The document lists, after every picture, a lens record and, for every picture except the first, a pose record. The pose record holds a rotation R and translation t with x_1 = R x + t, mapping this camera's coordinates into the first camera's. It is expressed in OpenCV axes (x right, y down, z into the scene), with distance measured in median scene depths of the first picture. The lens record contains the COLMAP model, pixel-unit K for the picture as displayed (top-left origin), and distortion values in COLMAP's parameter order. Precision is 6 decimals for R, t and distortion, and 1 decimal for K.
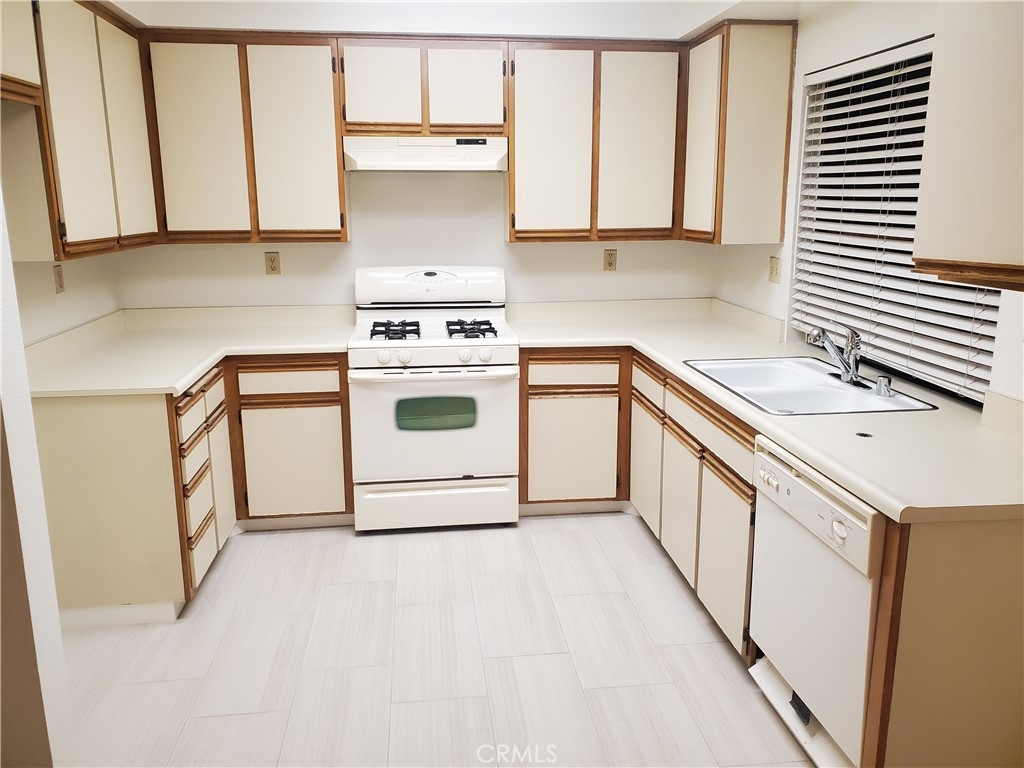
lens RADIAL K [[790.5, 0, 512.8], [0, 790.5, 376.3], [0, 0, 1]] dist [0.010486, -0.014859]
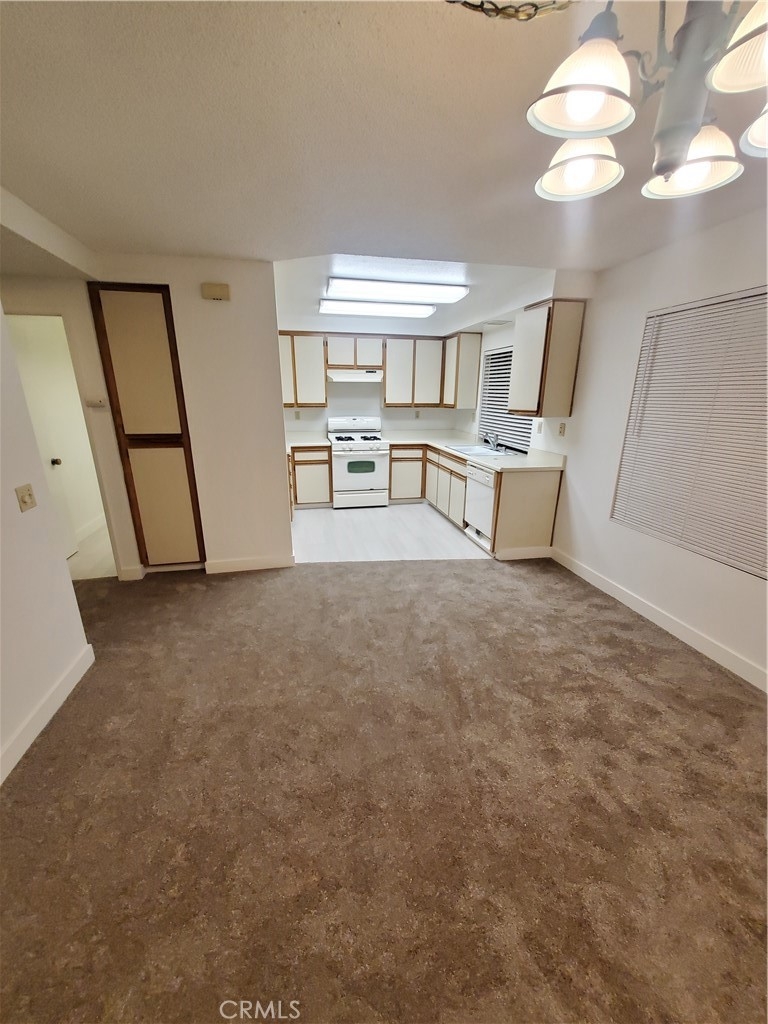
lens RADIAL K [[407.6, 0, 382.1], [0, 407.6, 520.9], [0, 0, 1]] dist [0.012584, 0.000064]
pose [[0.996028, -0.017669, 0.087271, -0.154724], [0.009919, 0.996031, 0.088455, 0.112400], [-0.088487, -0.087238, 0.992250, -0.525919]]
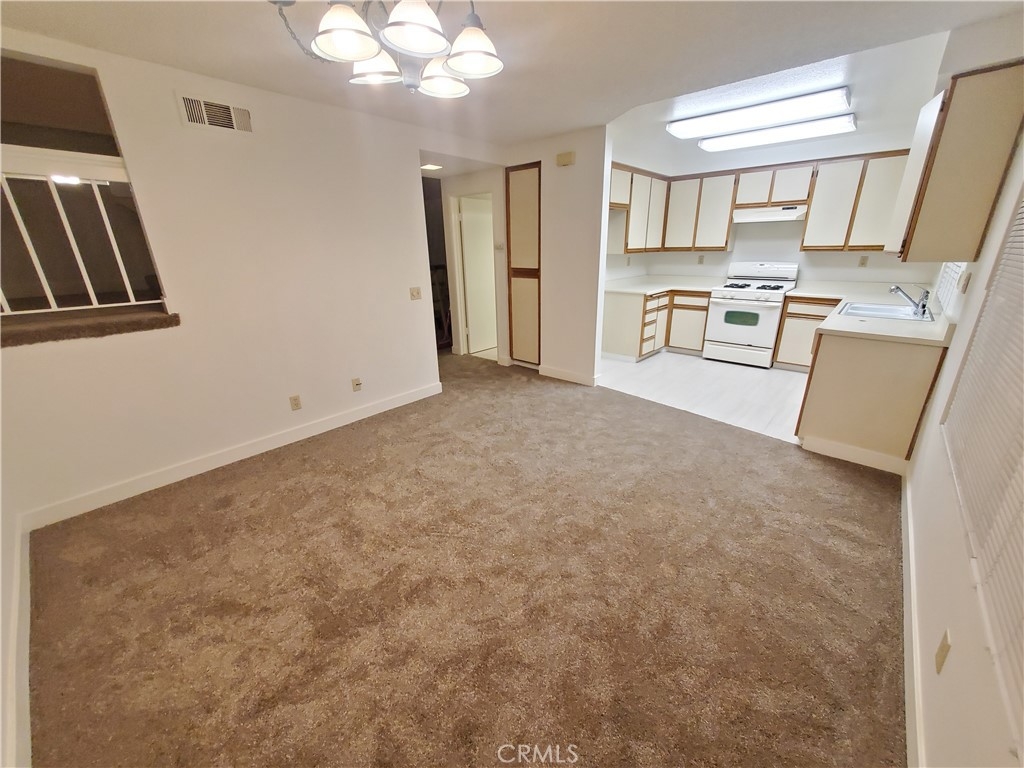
lens RADIAL K [[407.6, 0, 518.1], [0, 407.6, 389.2], [0, 0, 1]] dist [0.012584, 0.000064]
pose [[0.670610, 0.245610, -0.699970, 0.415309], [-0.148739, 0.968955, 0.197494, 0.117109], [0.726746, -0.028329, 0.686322, -0.490352]]
